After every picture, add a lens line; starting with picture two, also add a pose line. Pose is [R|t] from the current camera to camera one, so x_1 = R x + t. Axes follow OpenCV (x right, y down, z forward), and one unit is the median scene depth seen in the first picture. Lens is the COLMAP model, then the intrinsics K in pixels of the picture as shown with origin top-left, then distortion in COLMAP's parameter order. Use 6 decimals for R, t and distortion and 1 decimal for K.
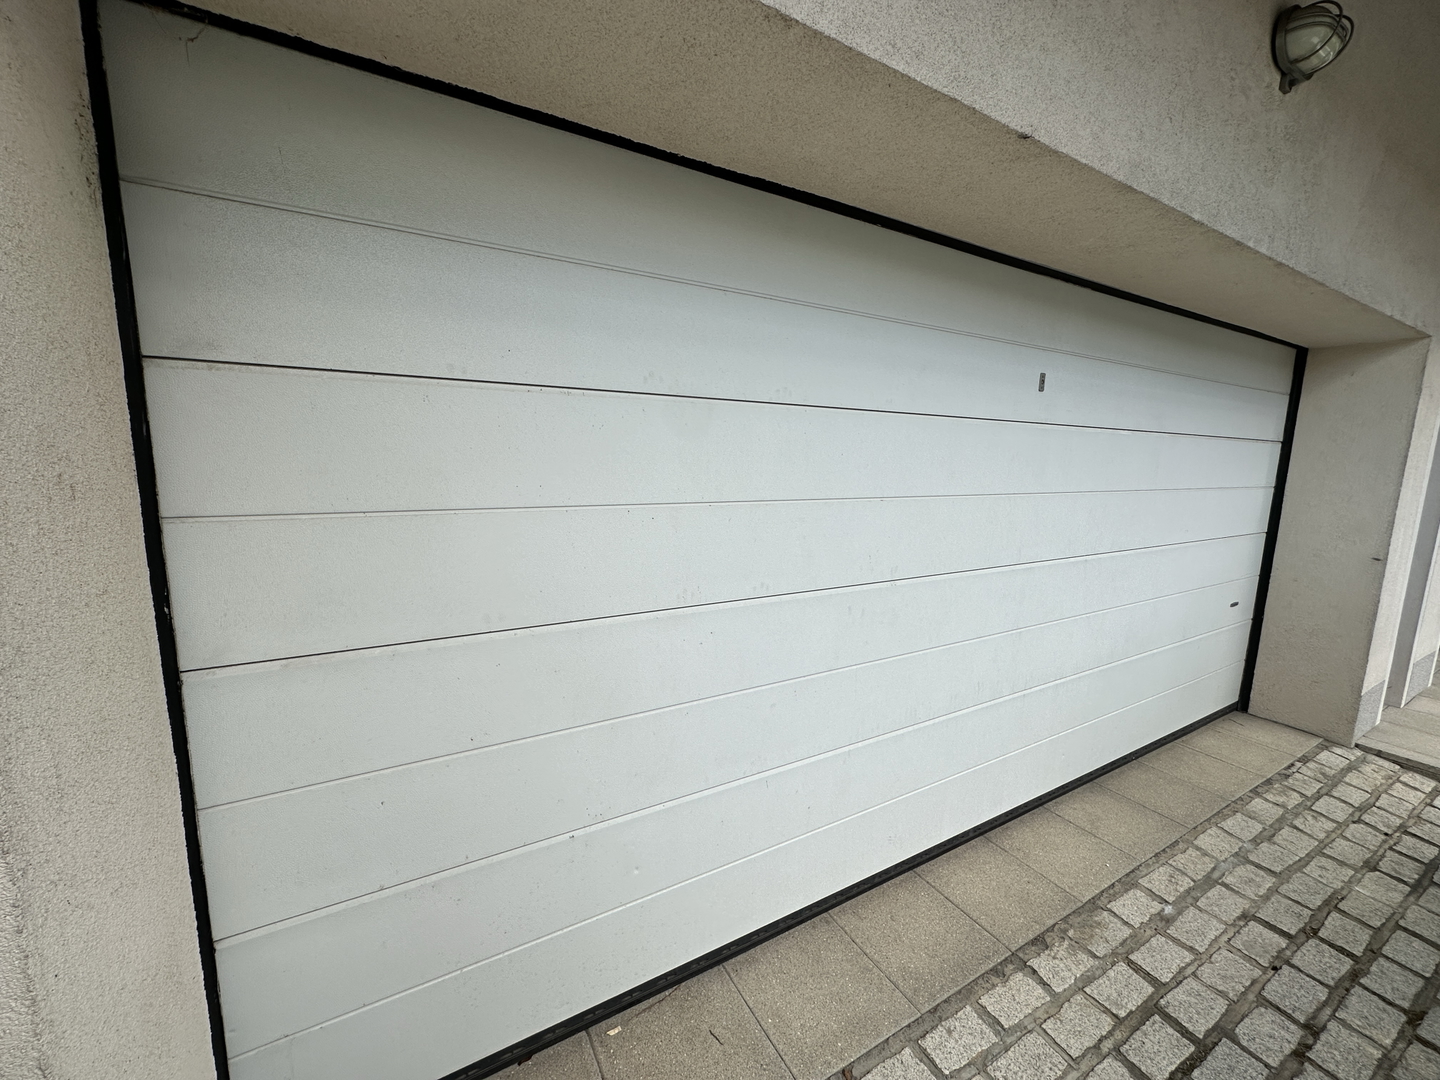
lens RADIAL K [[572.9, 0, 719.0], [0, 572.9, 539.5], [0, 0, 1]] dist [-0.001672, 0.000592]
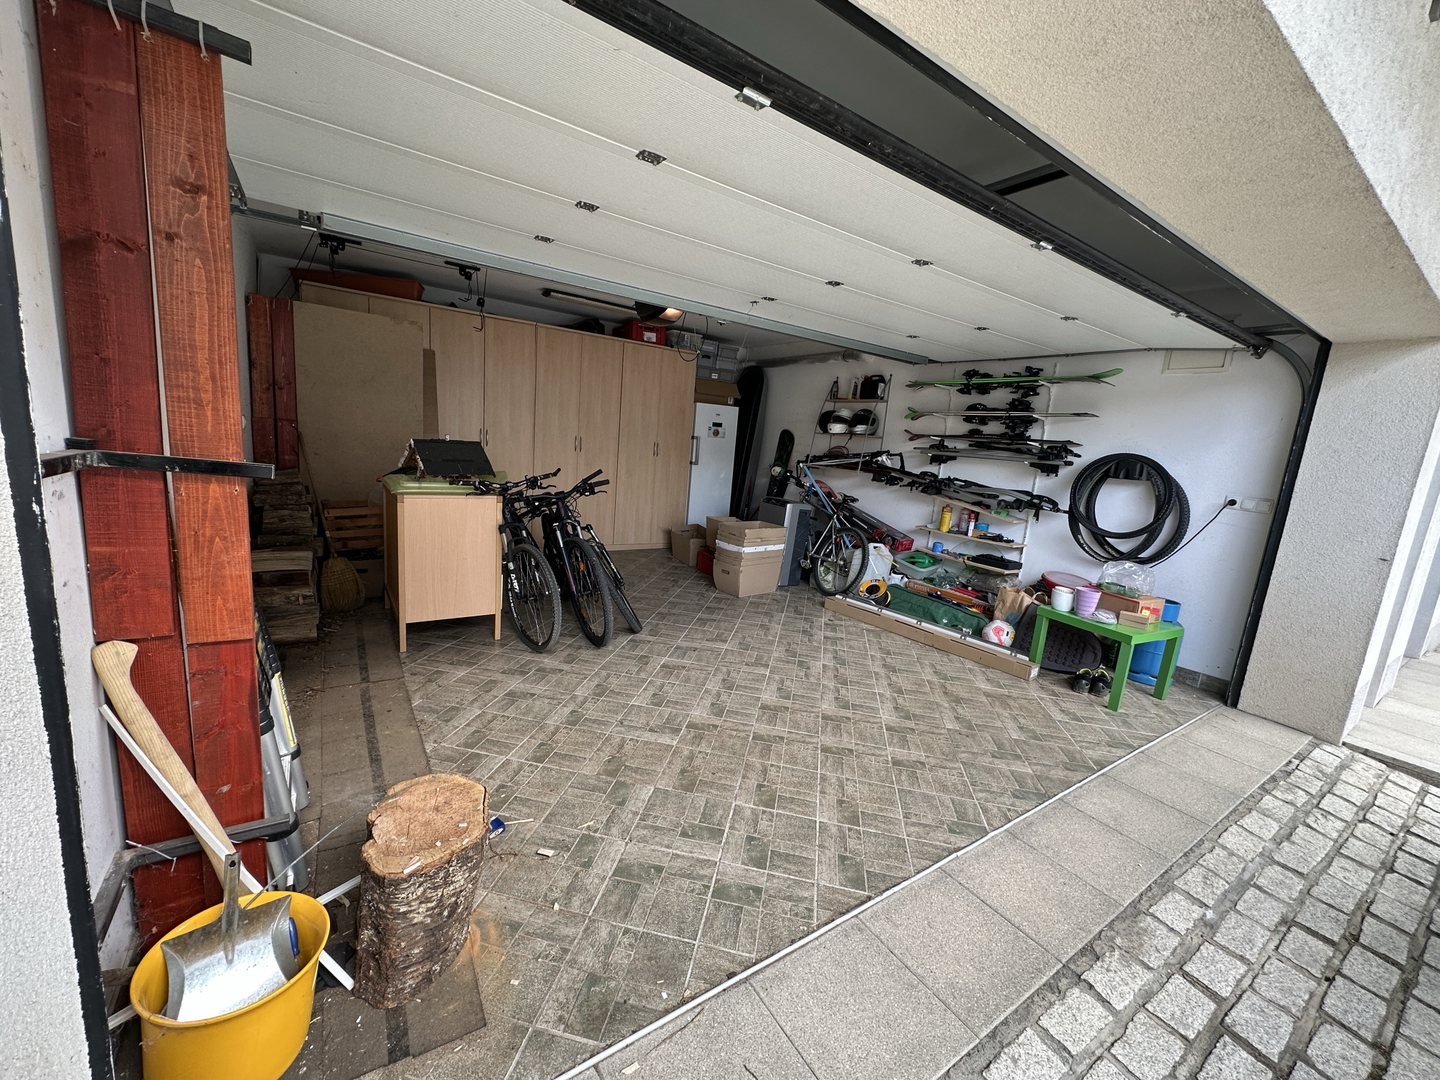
lens RADIAL K [[572.9, 0, 720.7], [0, 572.9, 539.2], [0, 0, 1]] dist [-0.001672, 0.000592]
pose [[0.995882, 0.050340, 0.075395, -0.129155], [-0.052612, 0.998209, 0.028460, 0.052542], [-0.073828, -0.032310, 0.996747, 0.158316]]
